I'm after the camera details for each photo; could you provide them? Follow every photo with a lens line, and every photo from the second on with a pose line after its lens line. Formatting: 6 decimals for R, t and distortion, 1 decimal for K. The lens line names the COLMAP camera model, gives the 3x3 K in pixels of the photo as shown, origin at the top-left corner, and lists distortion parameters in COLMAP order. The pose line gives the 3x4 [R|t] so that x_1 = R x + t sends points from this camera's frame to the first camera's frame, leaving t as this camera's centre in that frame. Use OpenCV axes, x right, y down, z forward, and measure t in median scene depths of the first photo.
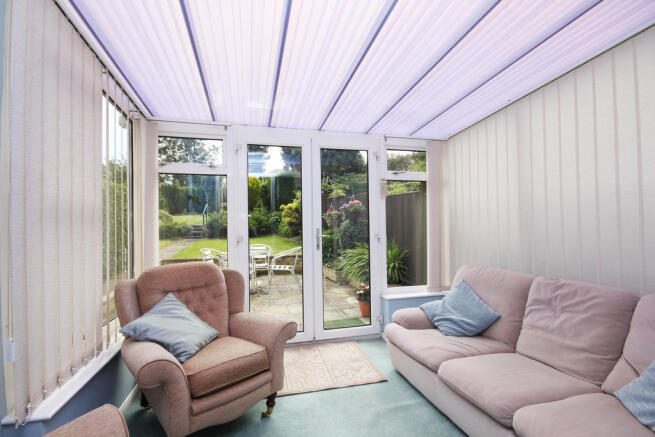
lens RADIAL K [[302.0, 0, 326.4], [0, 302.0, 220.9], [0, 0, 1]] dist [-0.004766, -0.000970]
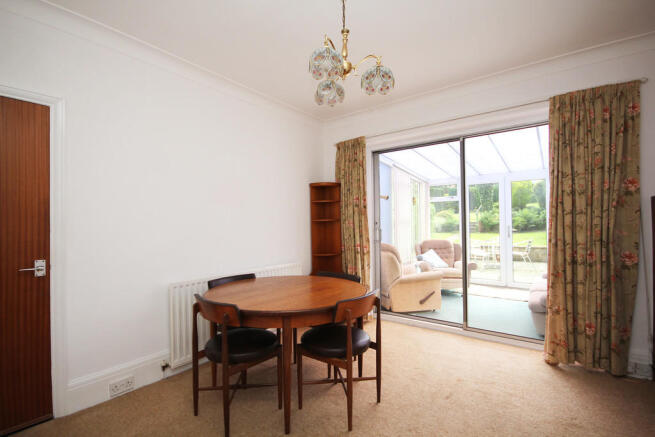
lens RADIAL K [[302.0, 0, 326.6], [0, 302.0, 223.9], [0, 0, 1]] dist [-0.004766, -0.000970]
pose [[0.622256, 0.002245, -0.782810, 0.352743], [0.017610, 0.999703, 0.016865, -0.018960], [0.782615, -0.024280, 0.622032, -0.496023]]
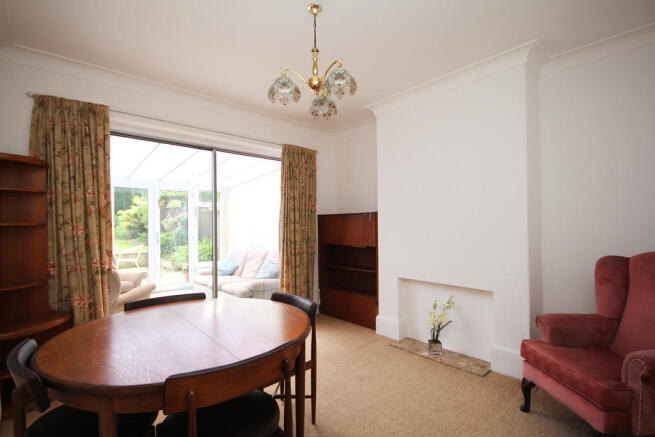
lens RADIAL K [[302.0, 0, 325.0], [0, 302.0, 223.6], [0, 0, 1]] dist [-0.004766, -0.000970]
pose [[0.884662, 0.006057, 0.466194, 0.009036], [-0.007216, 0.999974, 0.000702, -0.019355], [-0.466177, -0.003986, 0.884682, -0.576193]]
